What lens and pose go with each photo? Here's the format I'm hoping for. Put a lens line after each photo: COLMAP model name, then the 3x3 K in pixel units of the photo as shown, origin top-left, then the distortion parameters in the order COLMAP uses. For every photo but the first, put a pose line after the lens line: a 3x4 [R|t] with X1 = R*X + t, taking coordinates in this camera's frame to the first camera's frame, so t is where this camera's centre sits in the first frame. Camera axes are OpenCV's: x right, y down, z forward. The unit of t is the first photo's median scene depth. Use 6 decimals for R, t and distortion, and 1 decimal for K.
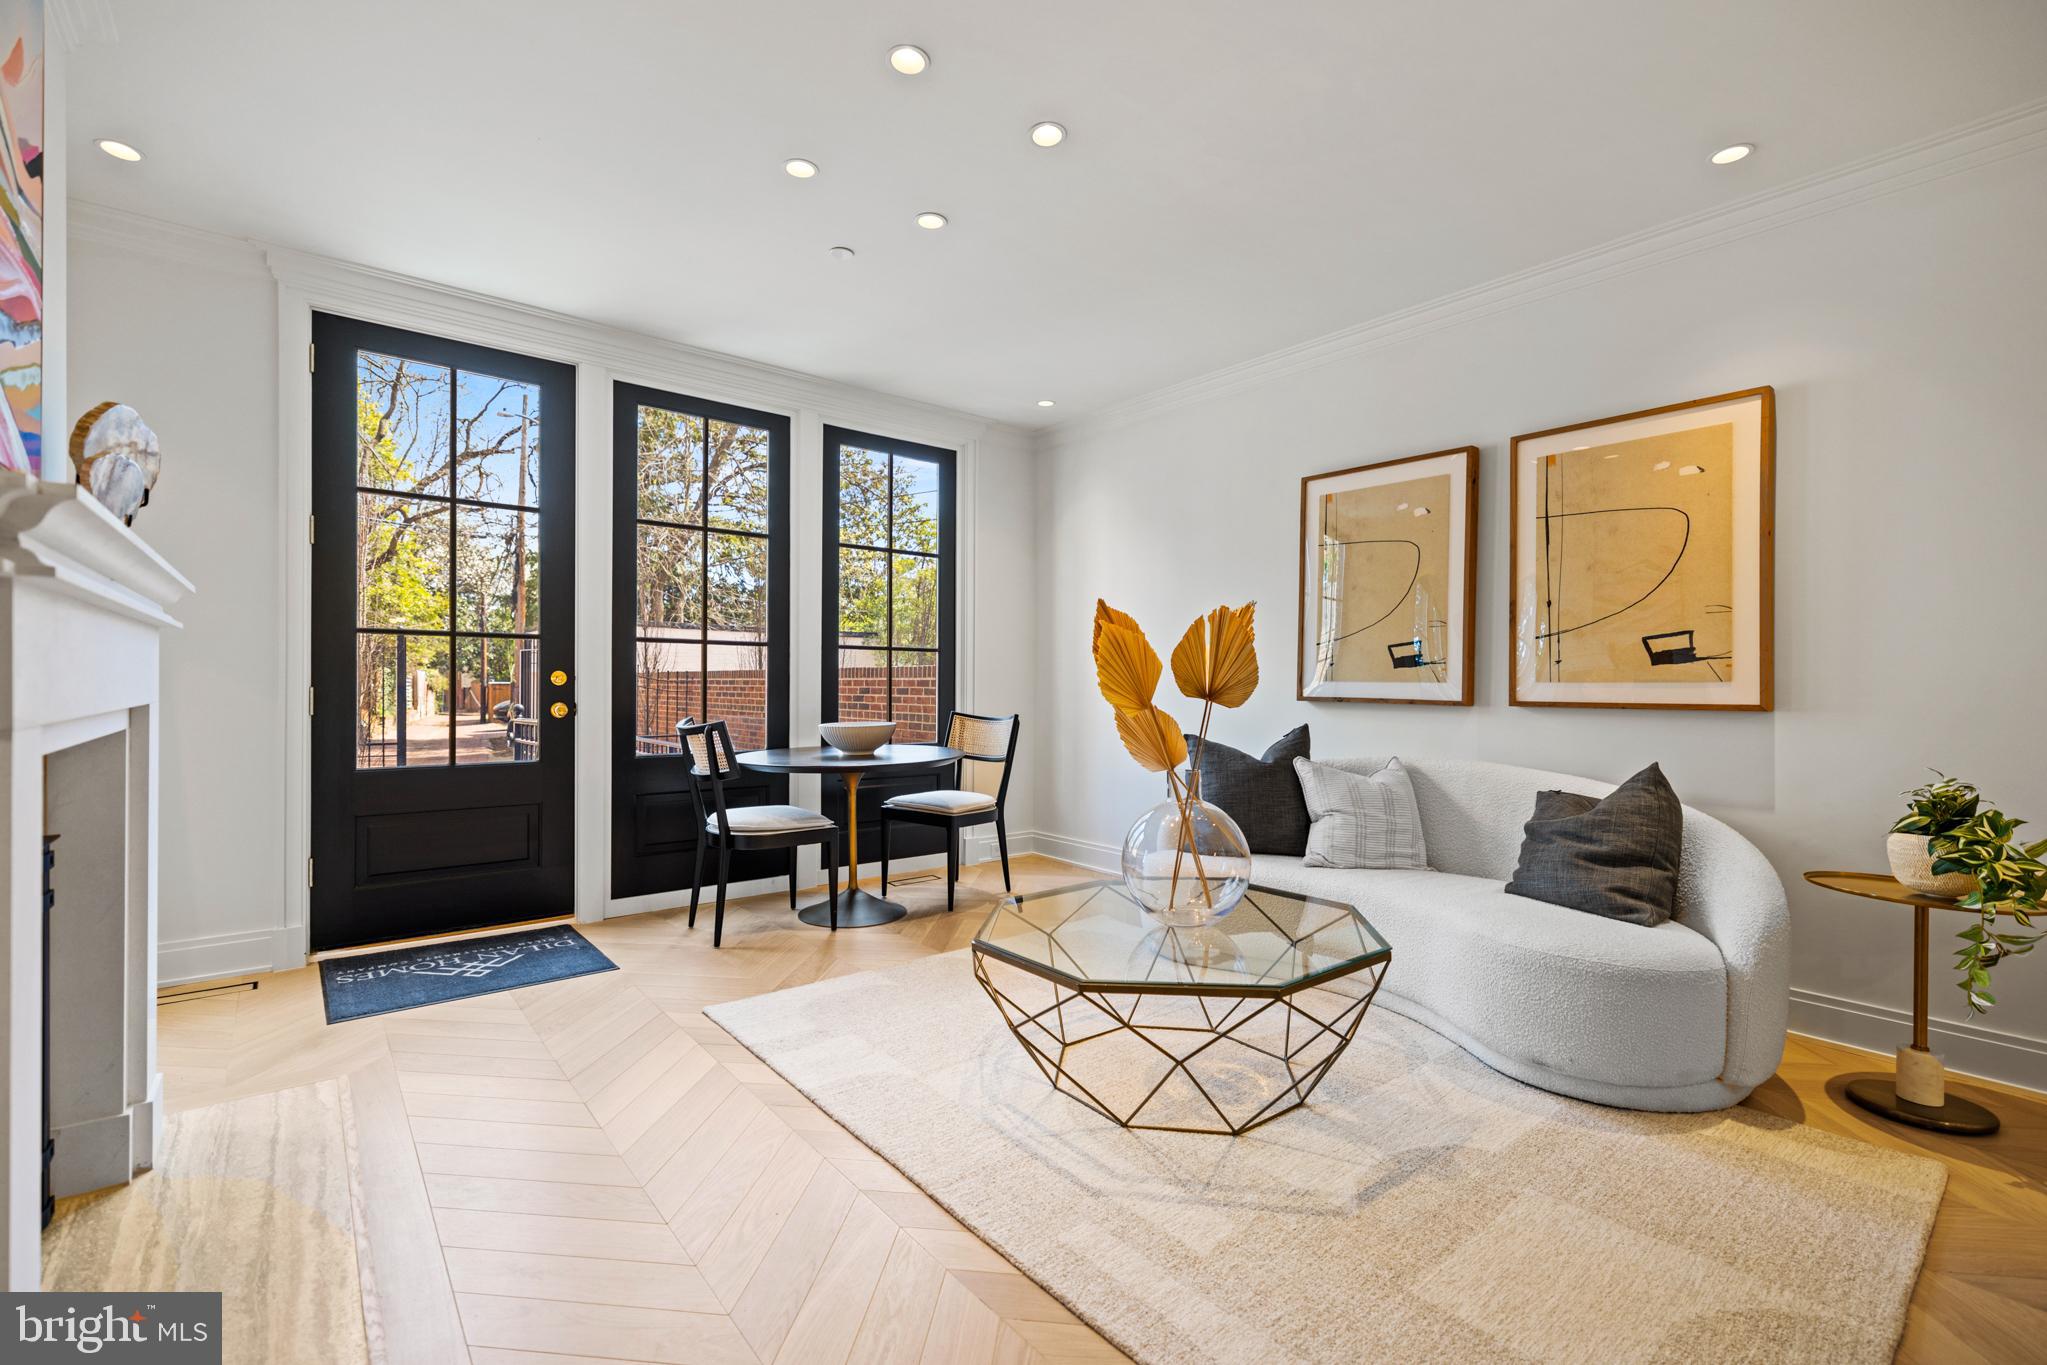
lens RADIAL K [[899.1, 0, 1026.0], [0, 899.1, 685.9], [0, 0, 1]] dist [0.002693, 0.001933]
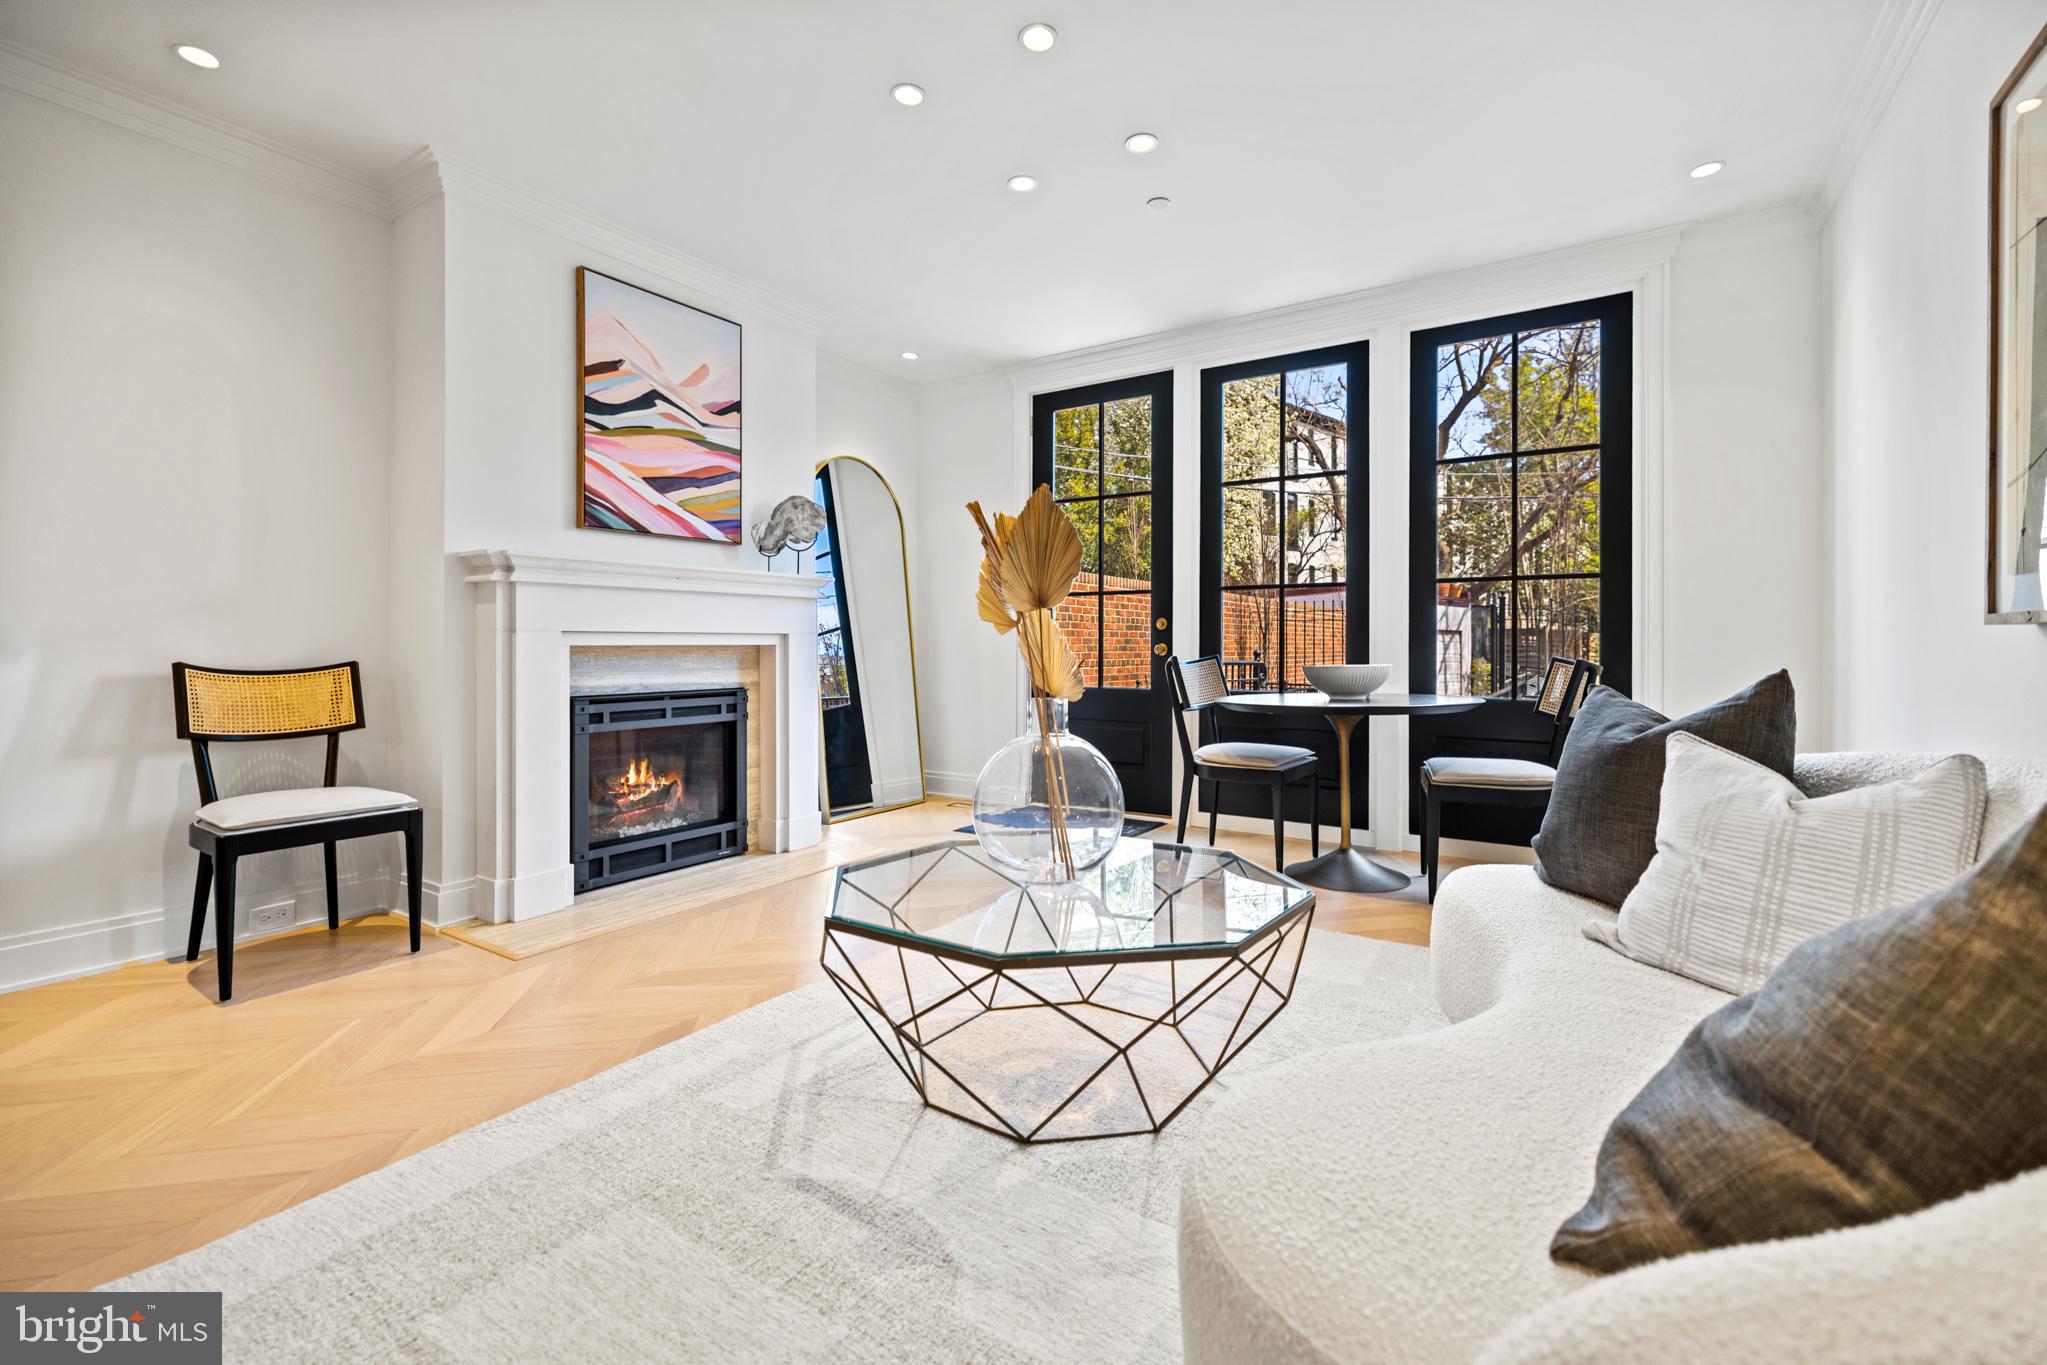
lens RADIAL K [[899.1, 0, 1017.1], [0, 899.1, 634.7], [0, 0, 1]] dist [0.002693, 0.001933]
pose [[0.277993, -0.015396, -0.960460, 0.608281], [-0.004953, 0.999835, -0.017461, 0.027662], [0.960570, 0.009611, 0.277871, 0.456898]]
